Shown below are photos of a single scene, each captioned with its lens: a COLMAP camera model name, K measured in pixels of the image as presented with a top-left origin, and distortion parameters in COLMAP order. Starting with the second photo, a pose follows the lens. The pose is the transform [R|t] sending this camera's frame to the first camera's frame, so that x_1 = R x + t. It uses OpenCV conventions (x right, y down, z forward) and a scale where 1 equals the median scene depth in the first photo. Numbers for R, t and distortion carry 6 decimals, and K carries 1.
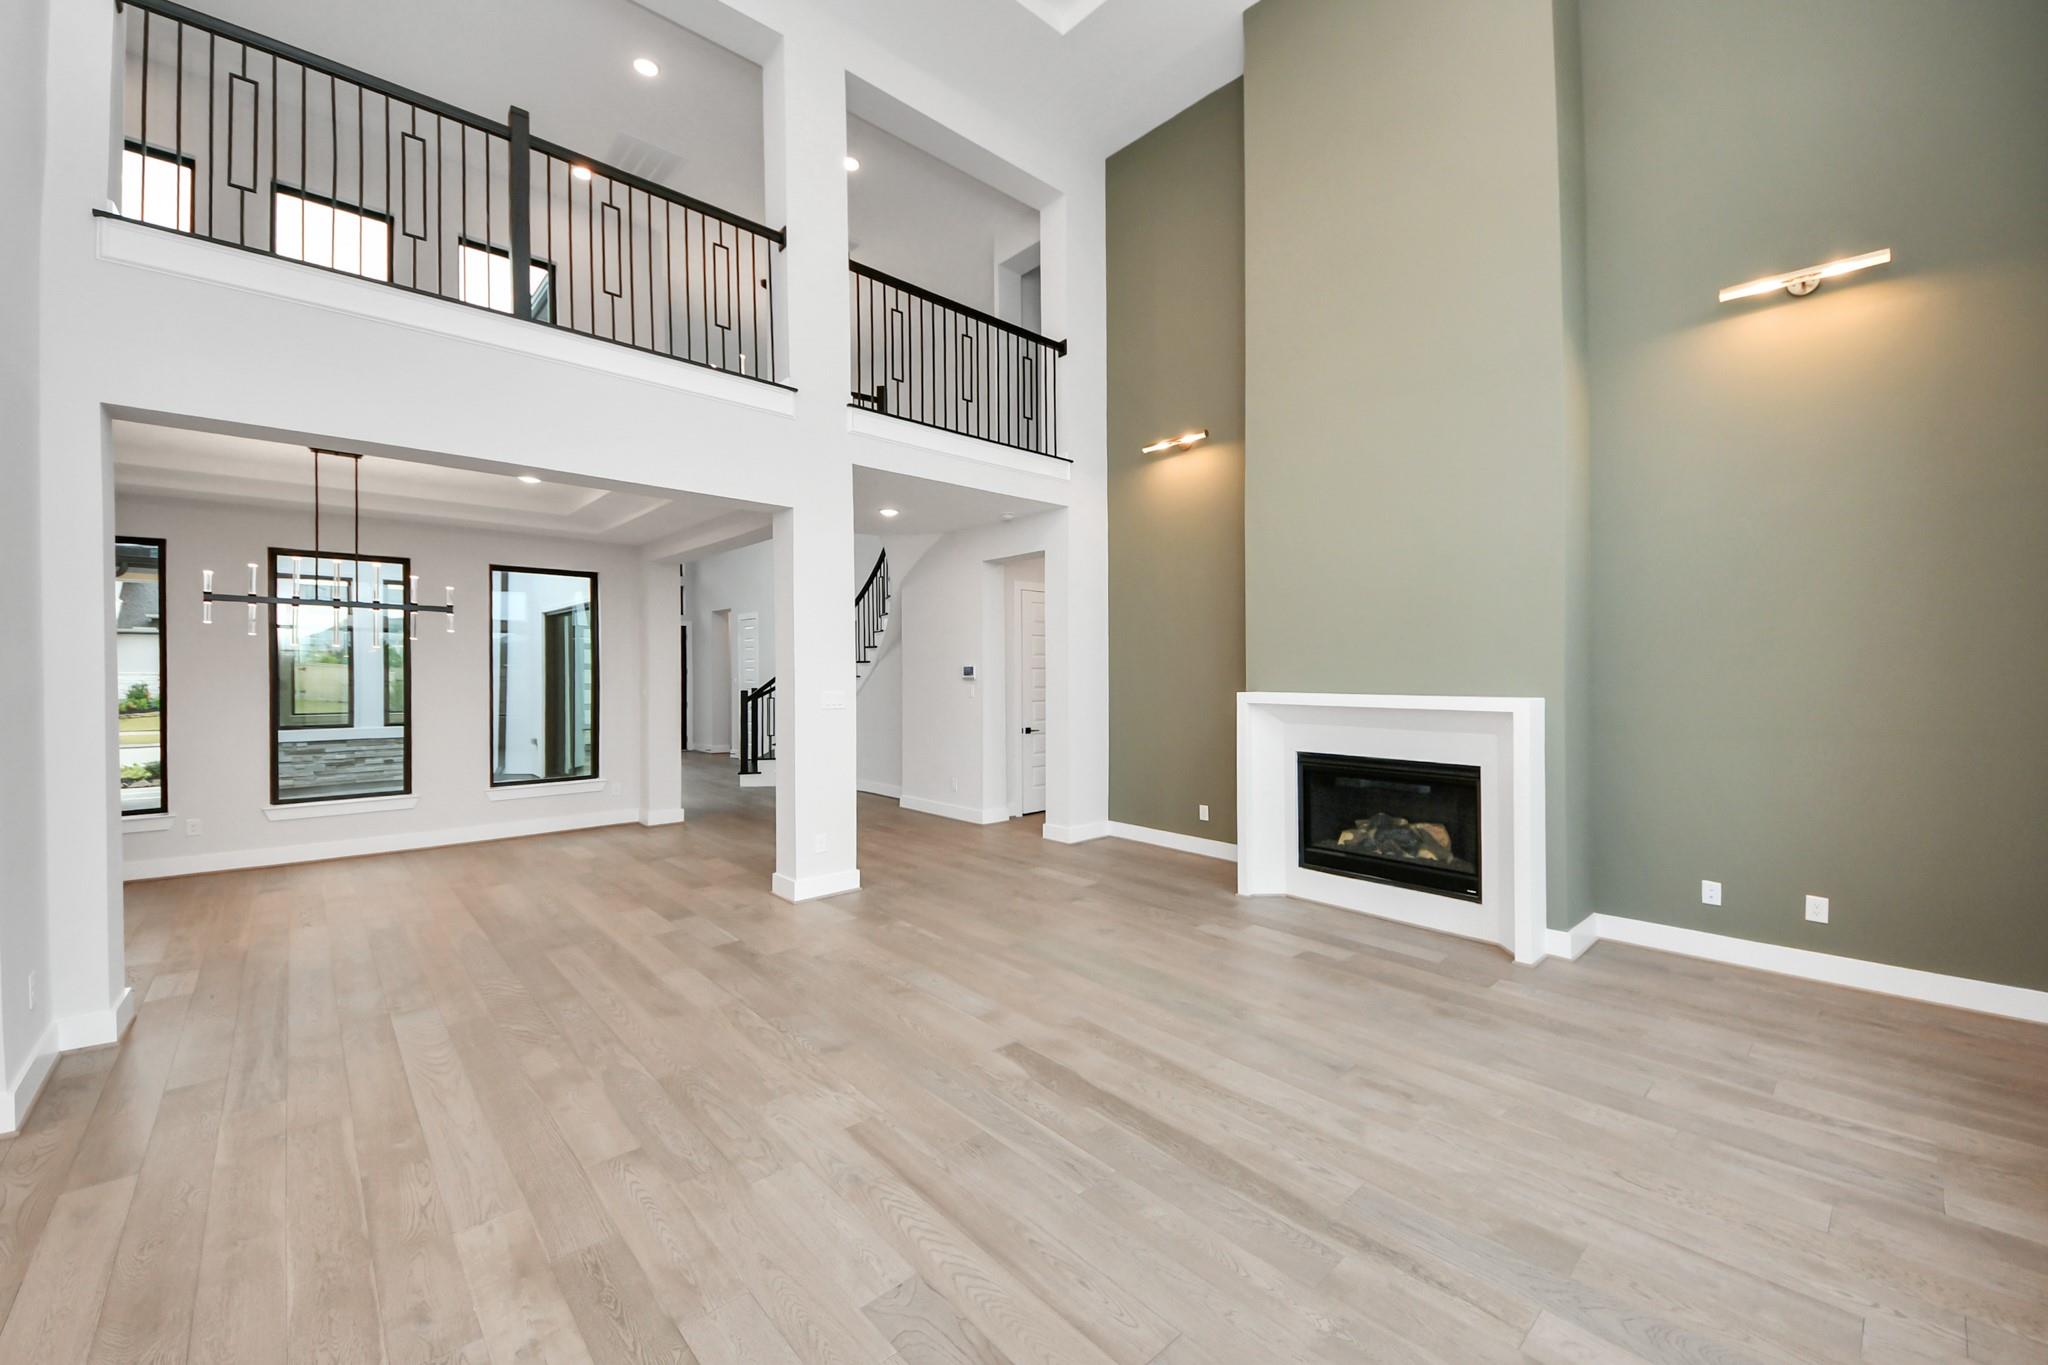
lens RADIAL K [[782.3, 0, 1043.3], [0, 782.3, 627.7], [0, 0, 1]] dist [0.030355, -0.020308]
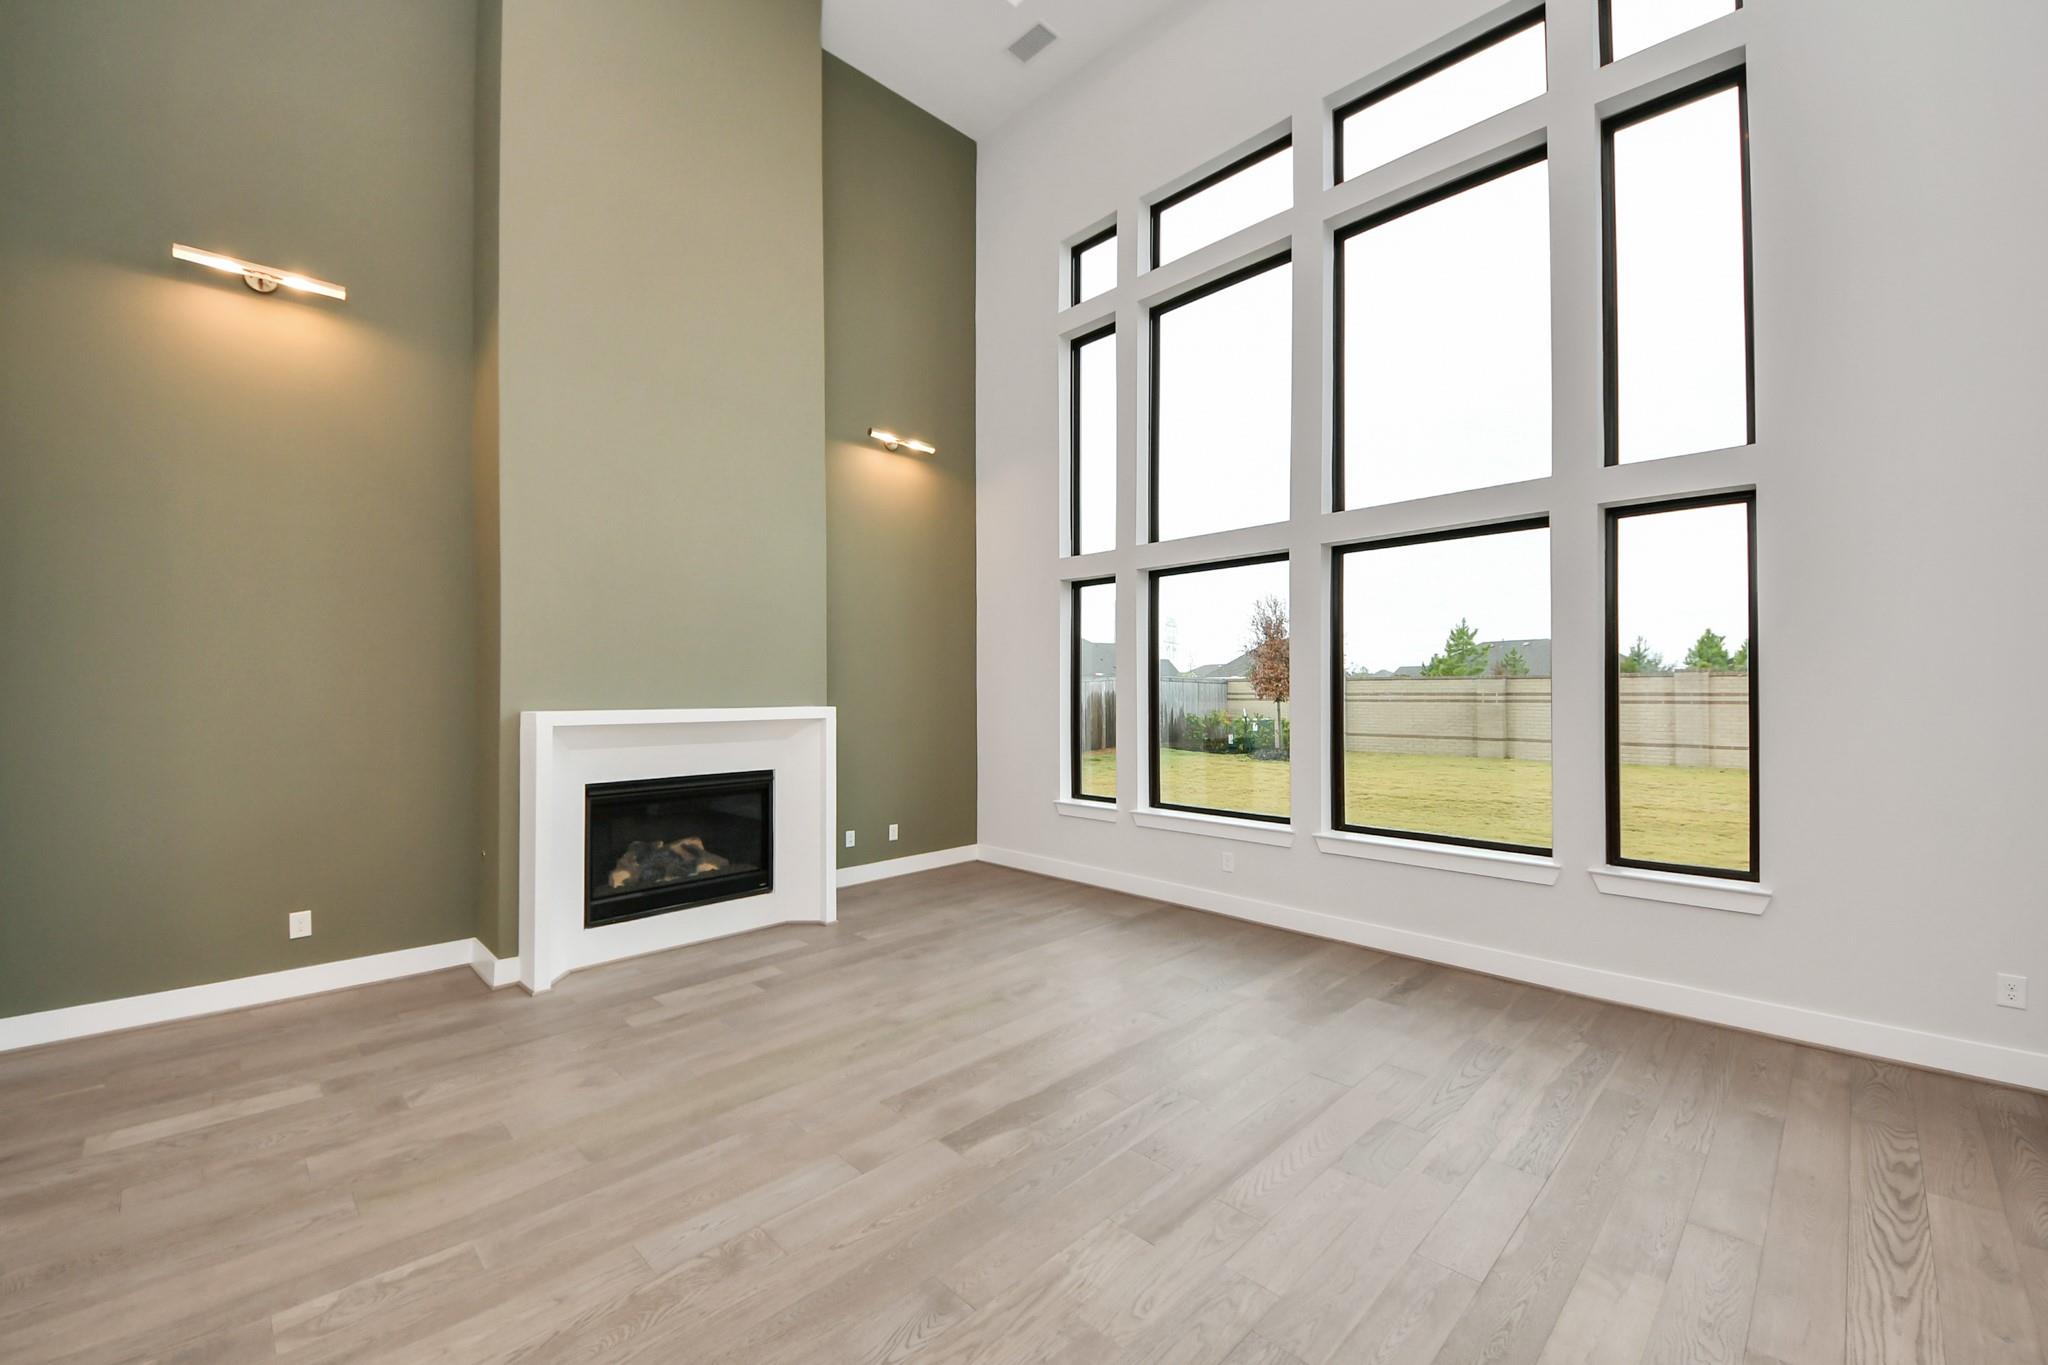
lens RADIAL K [[837.4, 0, 1050.8], [0, 837.4, 684.4], [0, 0, 1]] dist [0.029889, -0.023560]
pose [[-0.057117, 0.006044, 0.998349, -0.796766], [-0.049375, 0.998741, -0.008871, 0.061024], [-0.997146, -0.049800, -0.056747, 0.853724]]
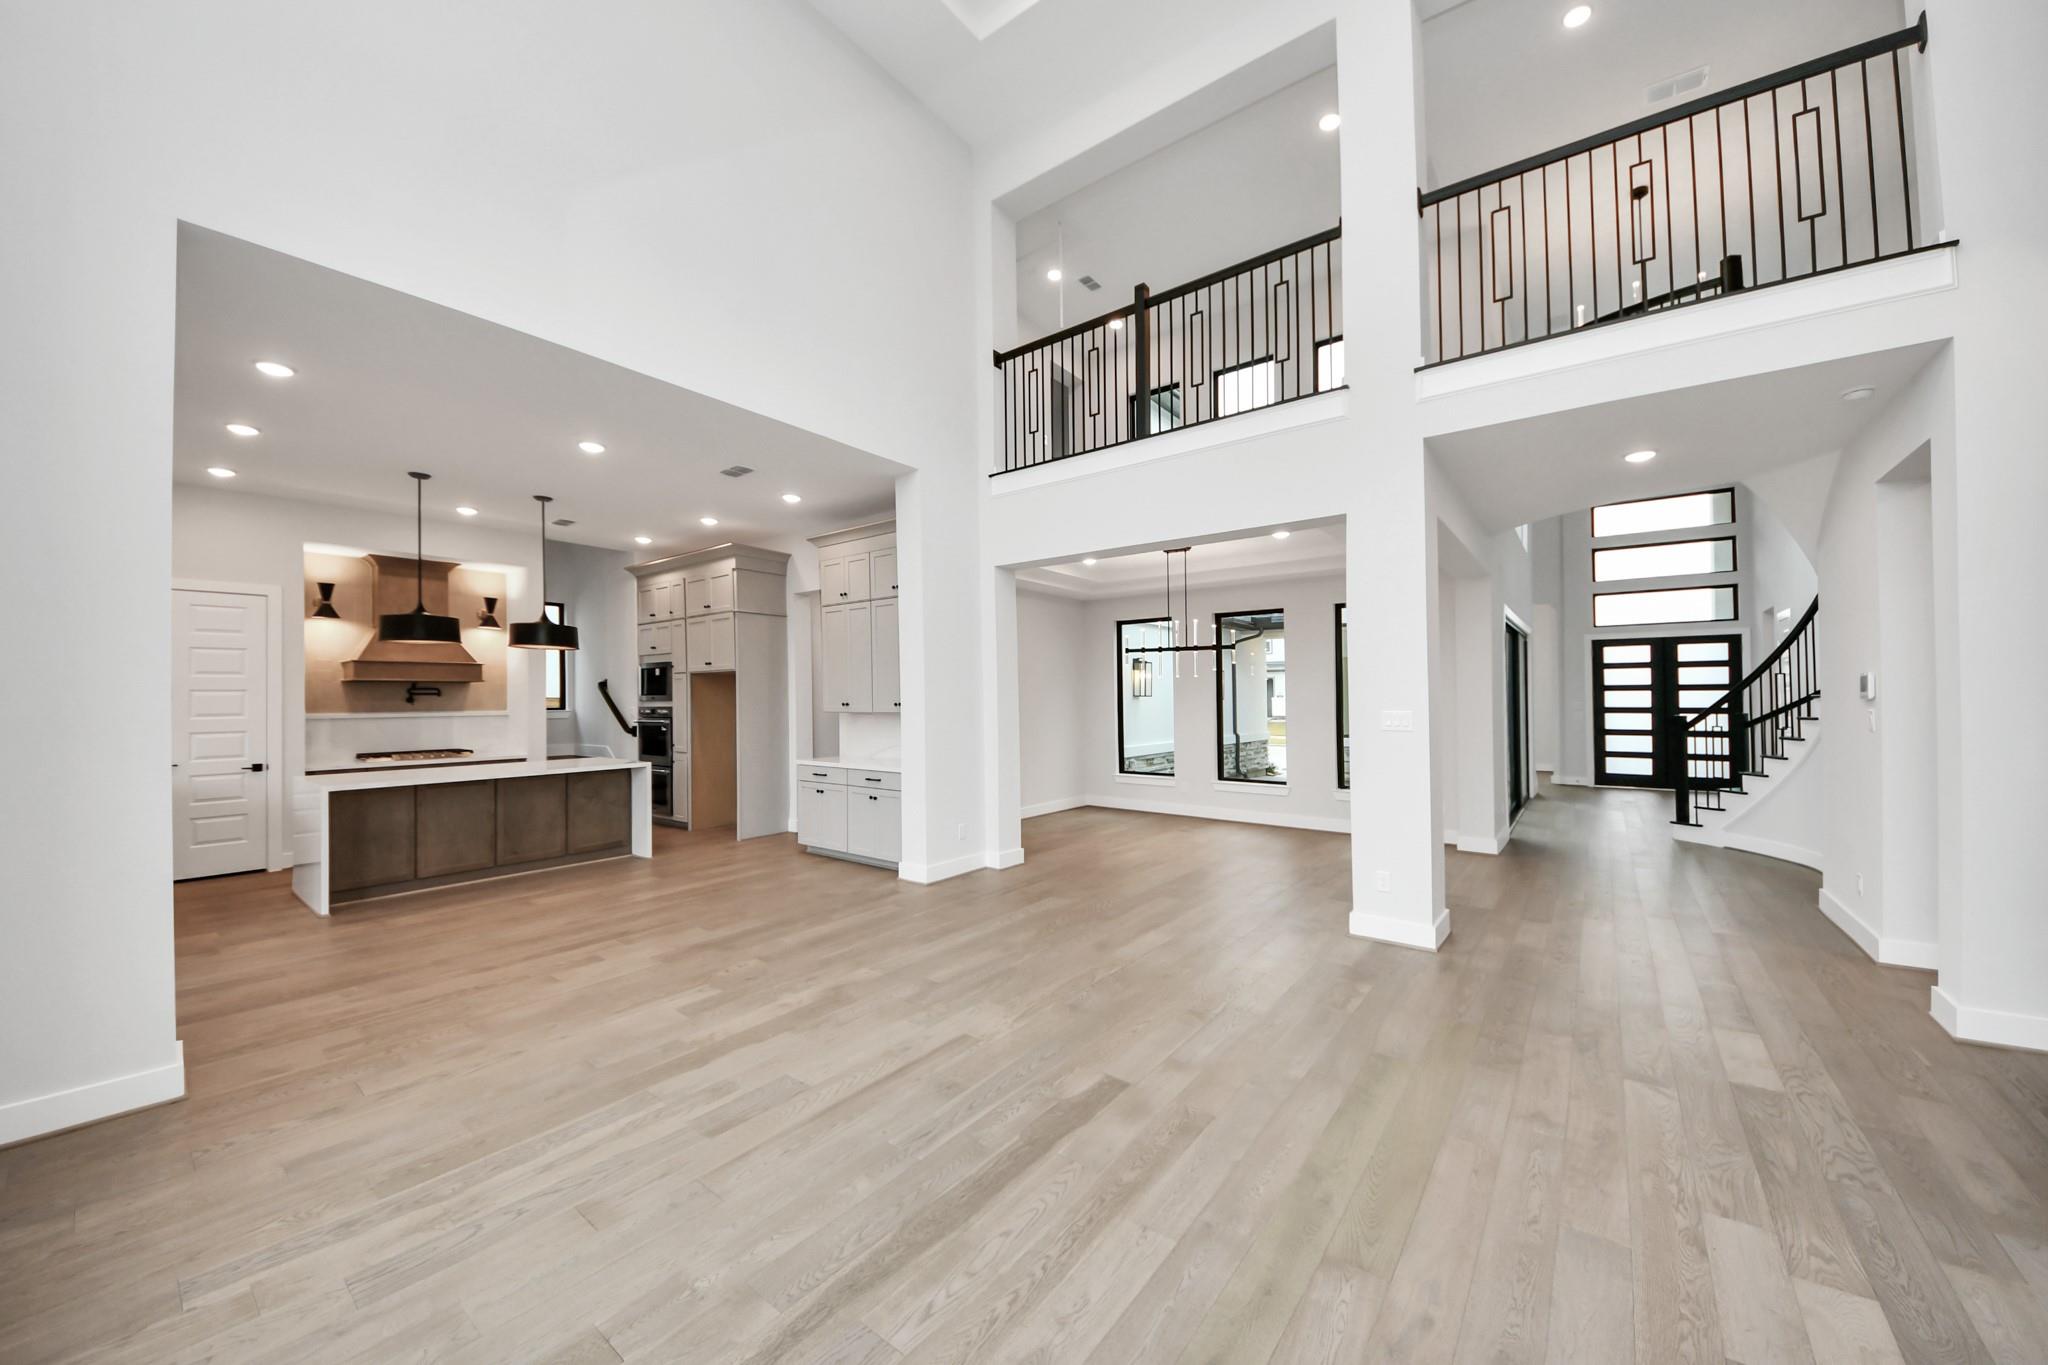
lens RADIAL K [[764.9, 0, 1028.0], [0, 764.9, 692.1], [0, 0, 1]] dist [0.000673, -0.000111]
pose [[0.154379, -0.005059, -0.987999, 0.757831], [0.059773, 0.998203, 0.004229, 0.042735], [0.986202, -0.059709, 0.154404, 0.682309]]
